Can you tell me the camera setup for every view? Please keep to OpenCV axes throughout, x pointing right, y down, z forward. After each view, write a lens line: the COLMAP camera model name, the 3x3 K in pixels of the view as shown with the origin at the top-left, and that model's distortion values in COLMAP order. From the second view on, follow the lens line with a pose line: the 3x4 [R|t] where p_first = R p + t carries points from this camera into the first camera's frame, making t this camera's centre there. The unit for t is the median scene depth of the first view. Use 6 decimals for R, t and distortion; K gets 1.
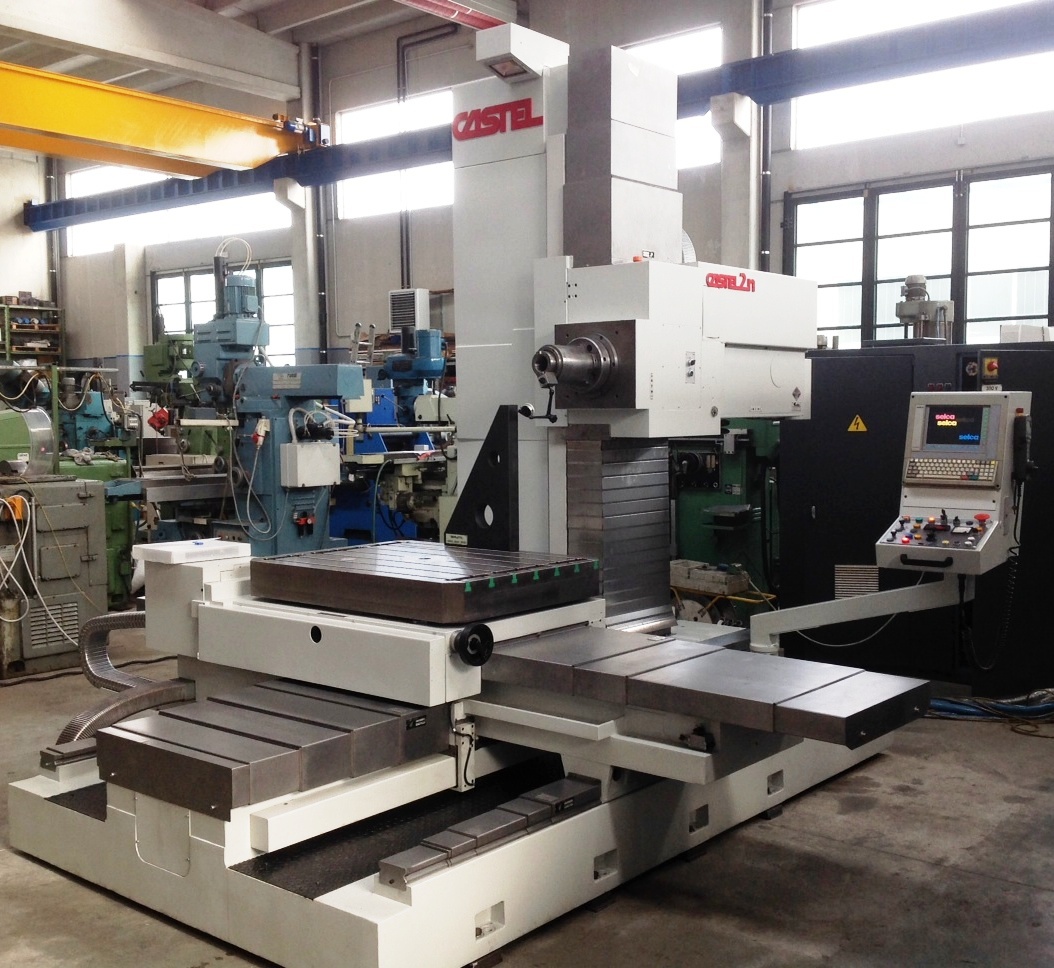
lens RADIAL K [[1221.3, 0, 528.1], [0, 1221.3, 490.7], [0, 0, 1]] dist [0.031006, 0.000000]
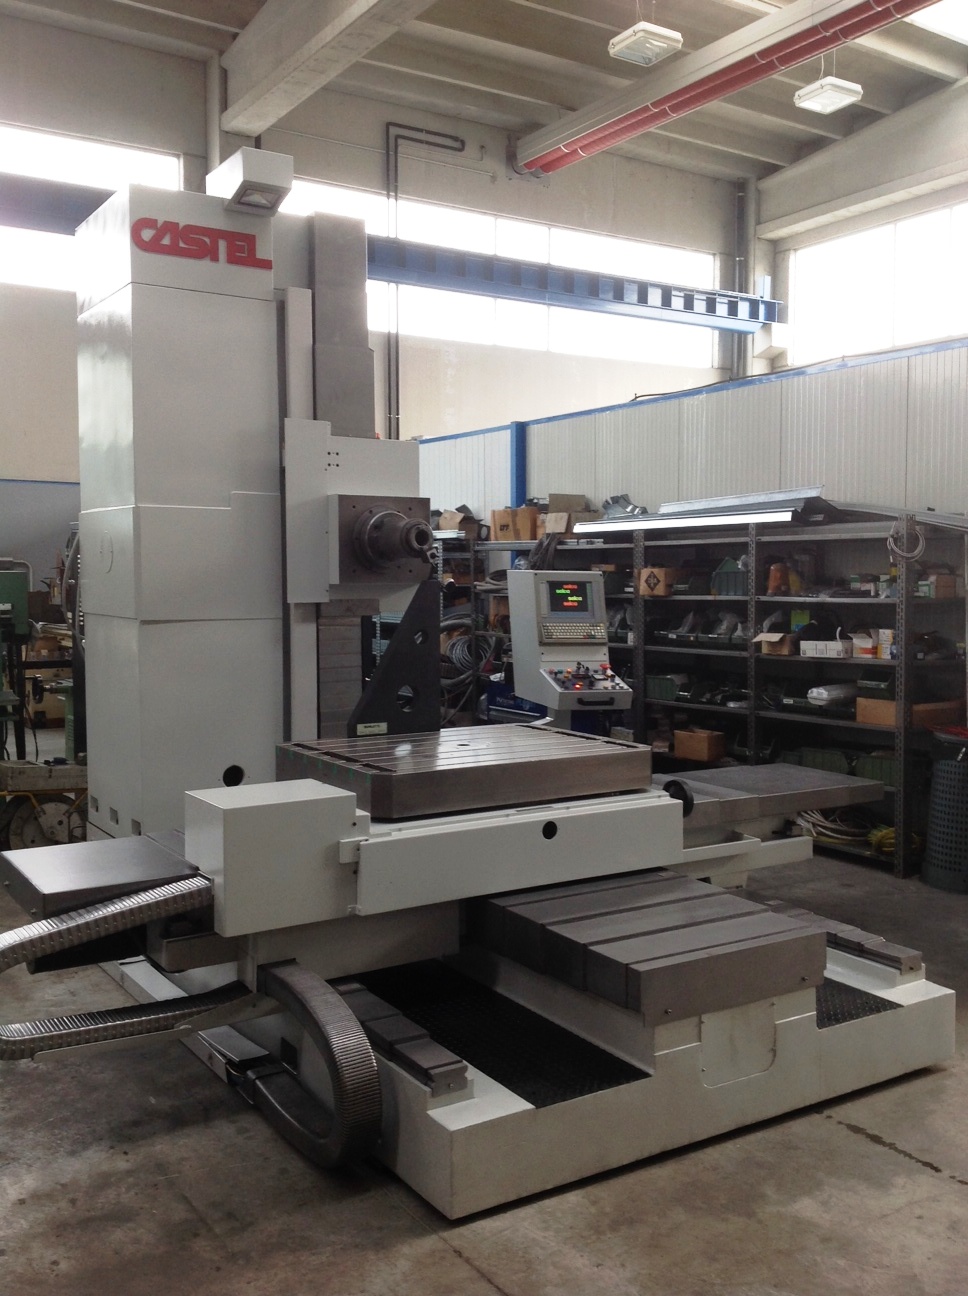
lens RADIAL K [[1239.8, 0, 485.4], [0, 1239.8, 640.9], [0, 0, 1]] dist [0.035635, 0.000000]
pose [[0.296150, -0.036773, 0.954433, -0.947900], [0.067953, 0.997538, 0.017349, -0.036332], [-0.952721, 0.059718, 0.297920, 0.680356]]
